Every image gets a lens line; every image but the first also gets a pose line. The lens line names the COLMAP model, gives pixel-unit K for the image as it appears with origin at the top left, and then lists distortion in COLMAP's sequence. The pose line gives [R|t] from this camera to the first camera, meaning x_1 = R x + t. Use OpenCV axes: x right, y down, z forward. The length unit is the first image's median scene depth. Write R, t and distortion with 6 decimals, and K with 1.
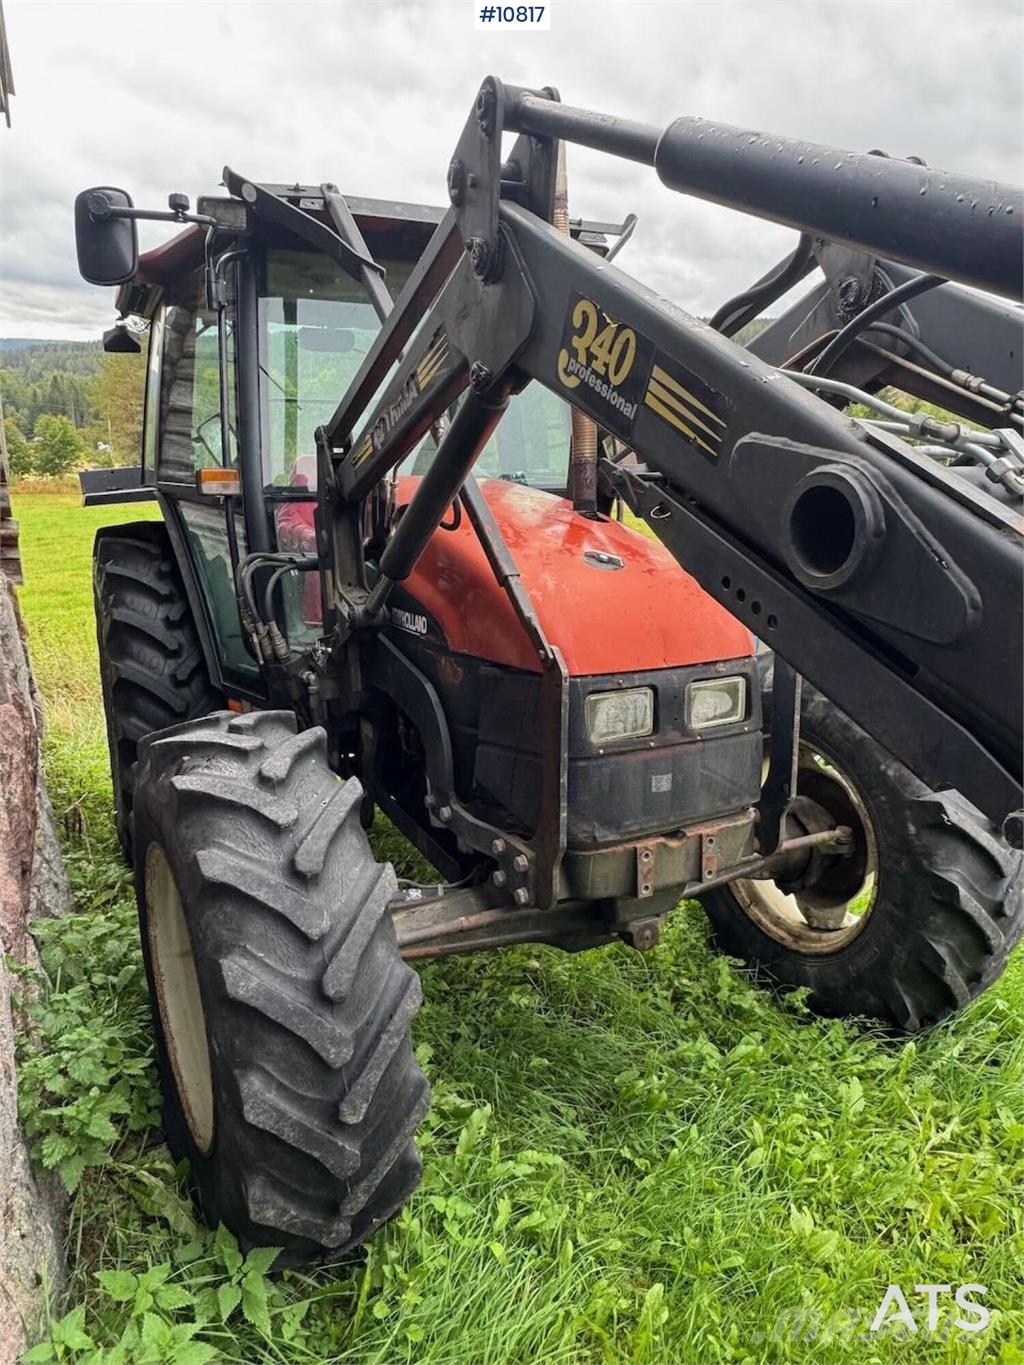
lens RADIAL K [[916.7, 0, 505.2], [0, 916.7, 675.7], [0, 0, 1]] dist [-0.000412, -0.004443]
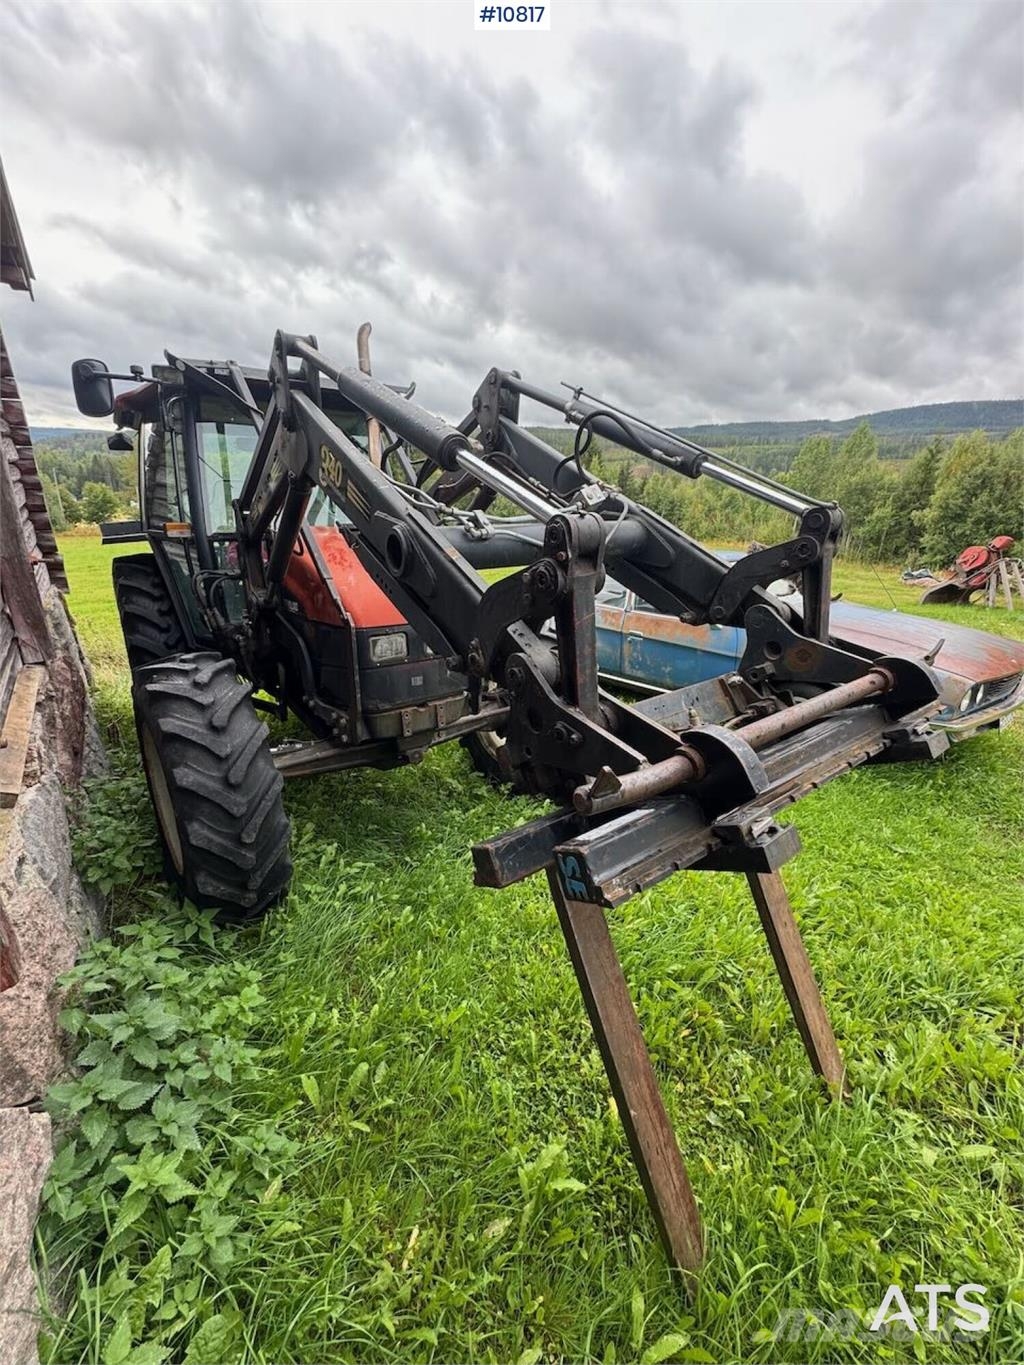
lens RADIAL K [[563.4, 0, 524.4], [0, 563.4, 685.8], [0, 0, 1]] dist [-0.003419, 0.000333]
pose [[0.984956, -0.048181, 0.165952, 0.190758], [0.037026, 0.996882, 0.069674, 0.048104], [-0.168792, -0.062482, 0.983669, -0.258460]]
